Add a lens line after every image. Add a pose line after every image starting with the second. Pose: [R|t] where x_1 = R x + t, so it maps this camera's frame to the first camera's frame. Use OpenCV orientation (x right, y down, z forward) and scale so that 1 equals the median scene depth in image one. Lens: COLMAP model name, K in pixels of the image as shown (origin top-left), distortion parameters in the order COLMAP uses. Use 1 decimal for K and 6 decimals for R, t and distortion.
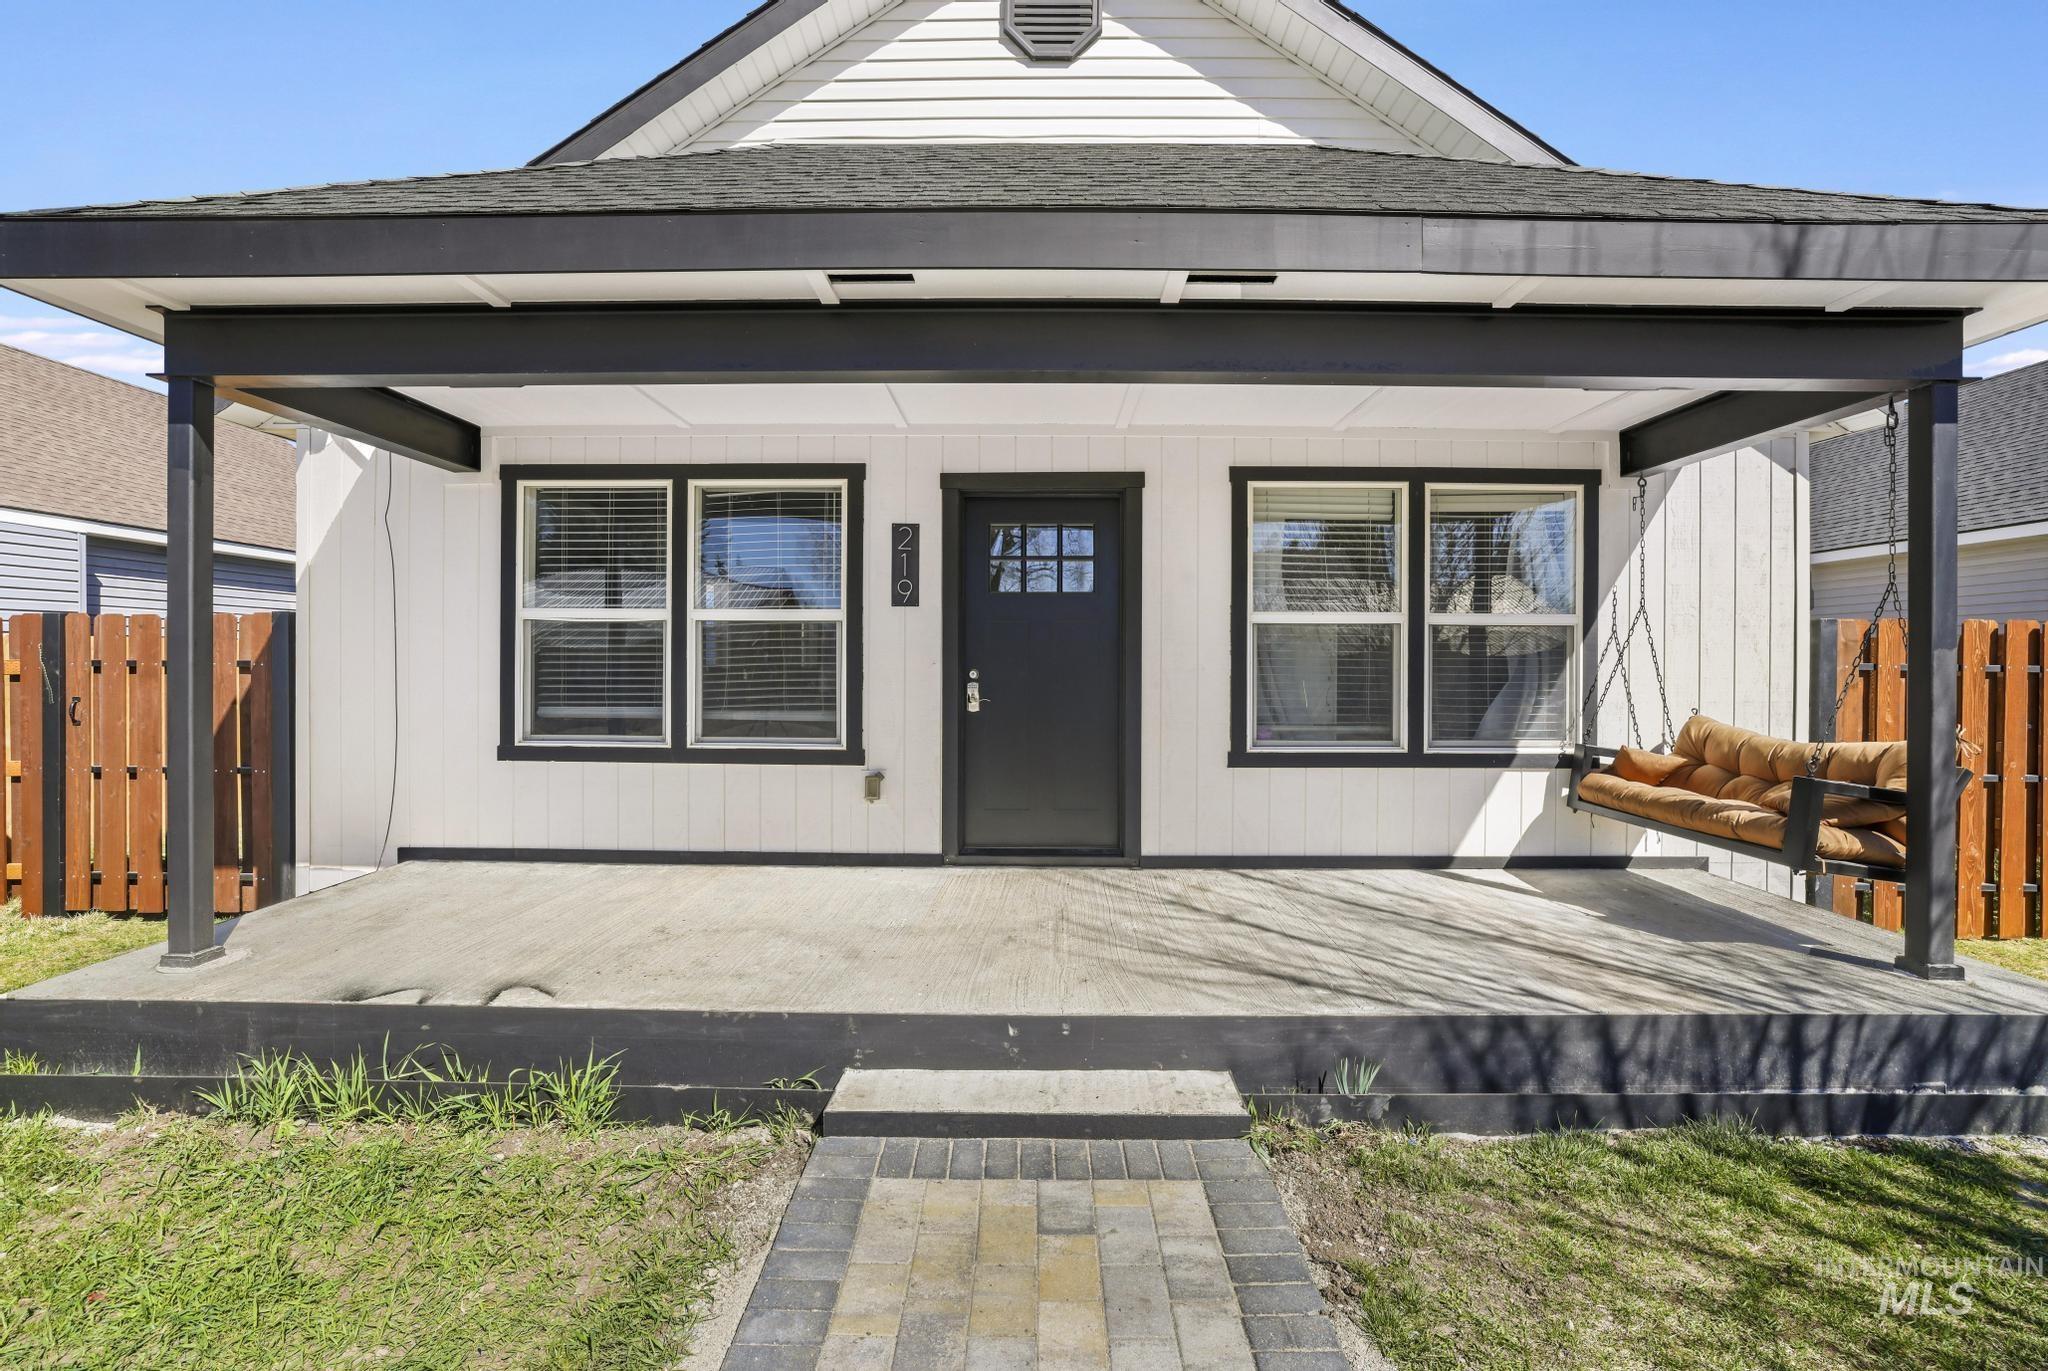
lens RADIAL K [[892.2, 0, 1024.5], [0, 892.2, 677.0], [0, 0, 1]] dist [-0.023697, 0.001687]
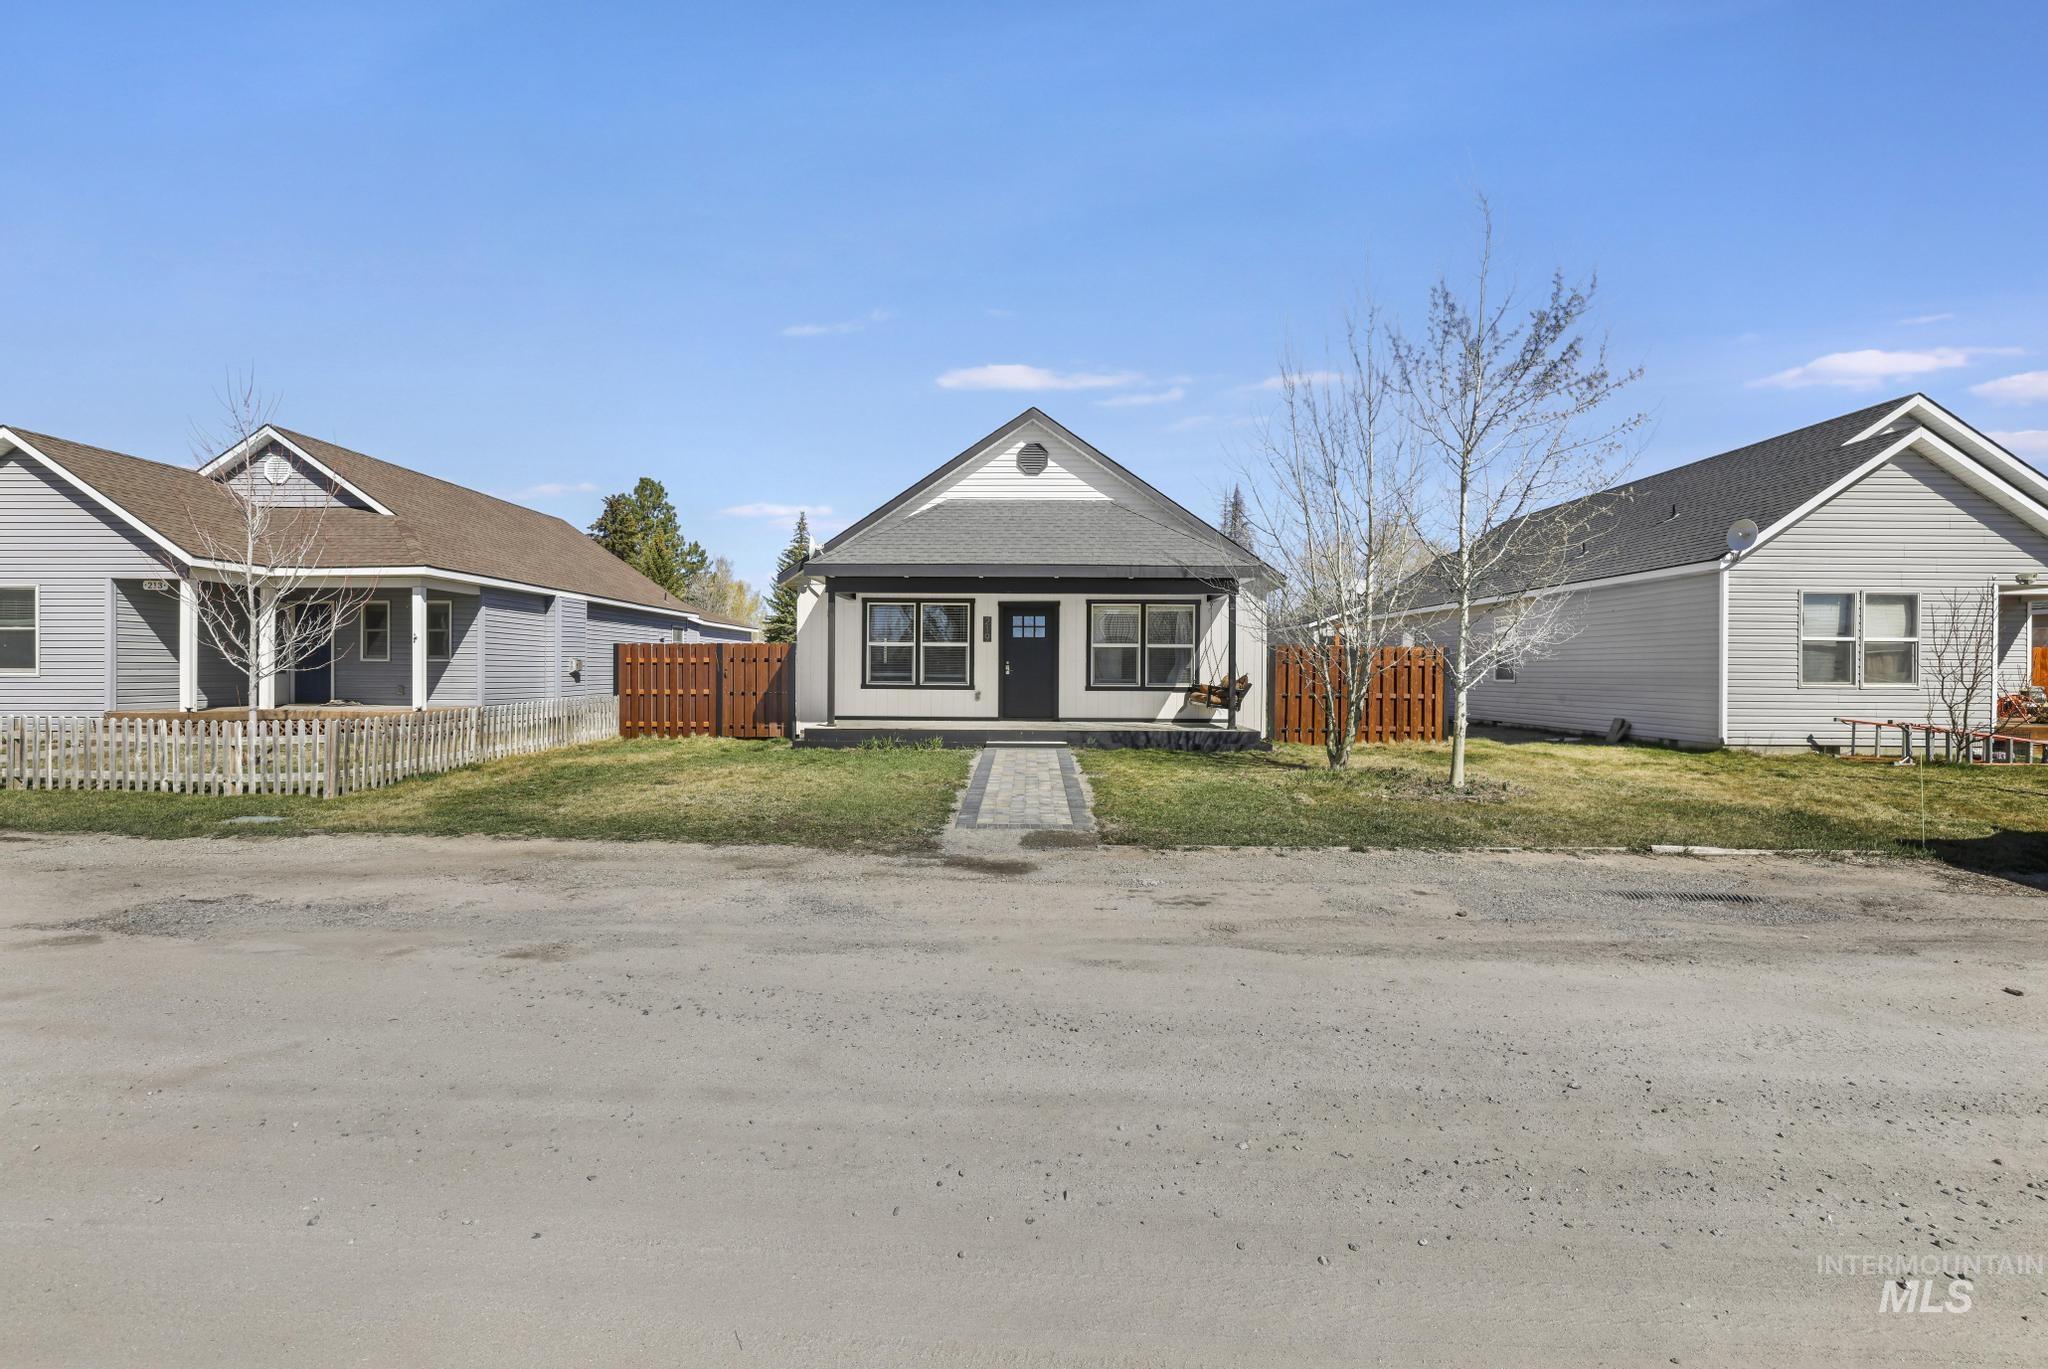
lens RADIAL K [[892.2, 0, 1013.9], [0, 892.2, 680.3], [0, 0, 1]] dist [-0.023697, 0.001687]
pose [[0.999890, 0.000339, -0.014838, 0.013748], [-0.000259, 0.999985, 0.005403, 0.044571], [0.014840, -0.005399, 0.999875, -2.277162]]
